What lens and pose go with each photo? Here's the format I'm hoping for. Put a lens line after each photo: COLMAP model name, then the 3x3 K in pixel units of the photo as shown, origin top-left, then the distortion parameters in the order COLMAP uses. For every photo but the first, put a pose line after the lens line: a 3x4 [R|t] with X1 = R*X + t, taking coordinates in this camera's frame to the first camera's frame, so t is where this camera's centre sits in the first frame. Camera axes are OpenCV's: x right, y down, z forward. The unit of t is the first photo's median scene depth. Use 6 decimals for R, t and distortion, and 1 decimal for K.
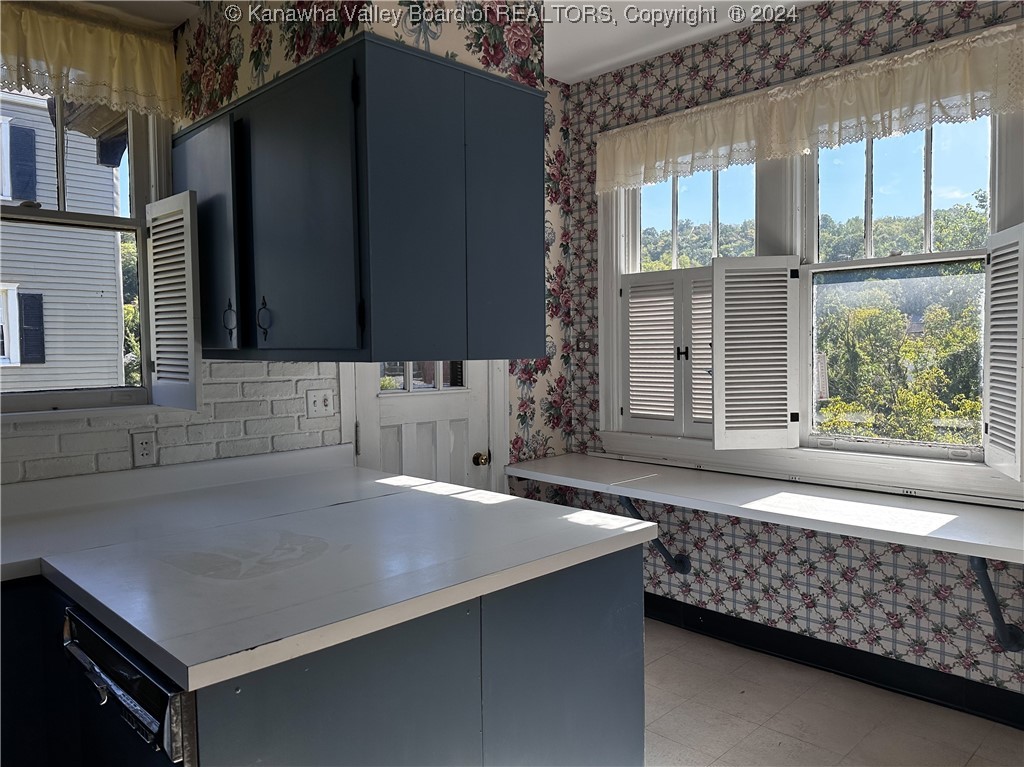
lens RADIAL K [[752.7, 0, 510.8], [0, 752.7, 382.7], [0, 0, 1]] dist [-0.004358, 0.001366]
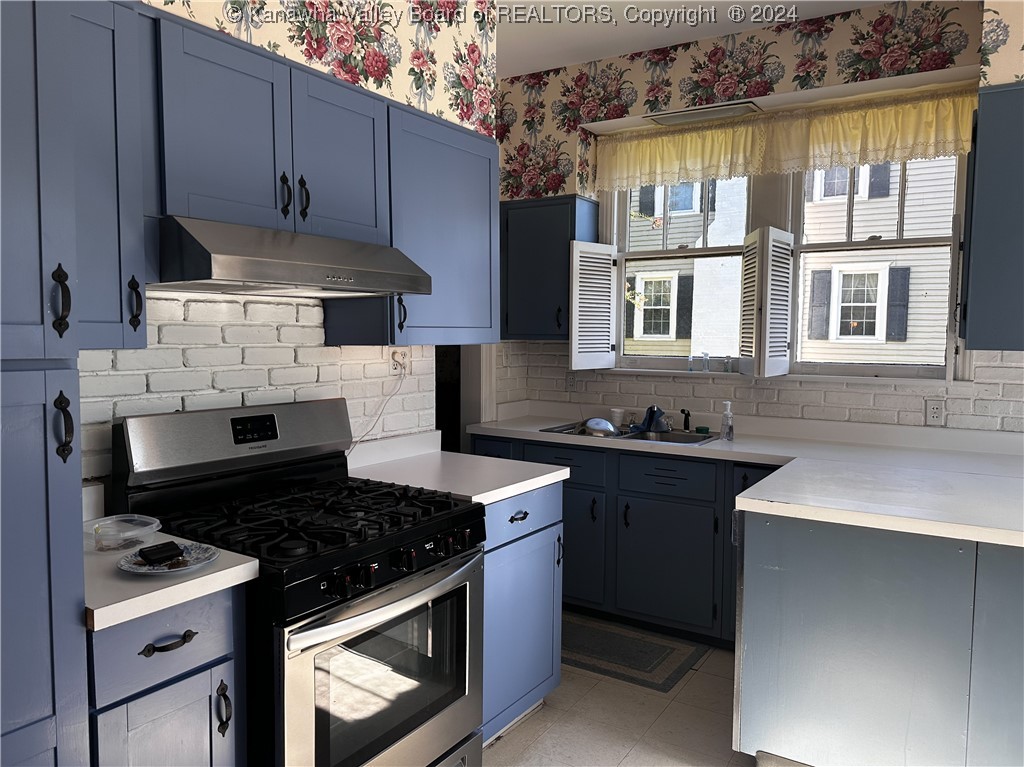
lens RADIAL K [[752.7, 0, 511.2], [0, 752.7, 383.8], [0, 0, 1]] dist [-0.004358, 0.001366]
pose [[0.218941, 0.079070, -0.972529, 0.630766], [-0.058974, 0.995961, 0.067698, -0.007684], [0.973954, 0.042532, 0.222720, -0.017783]]
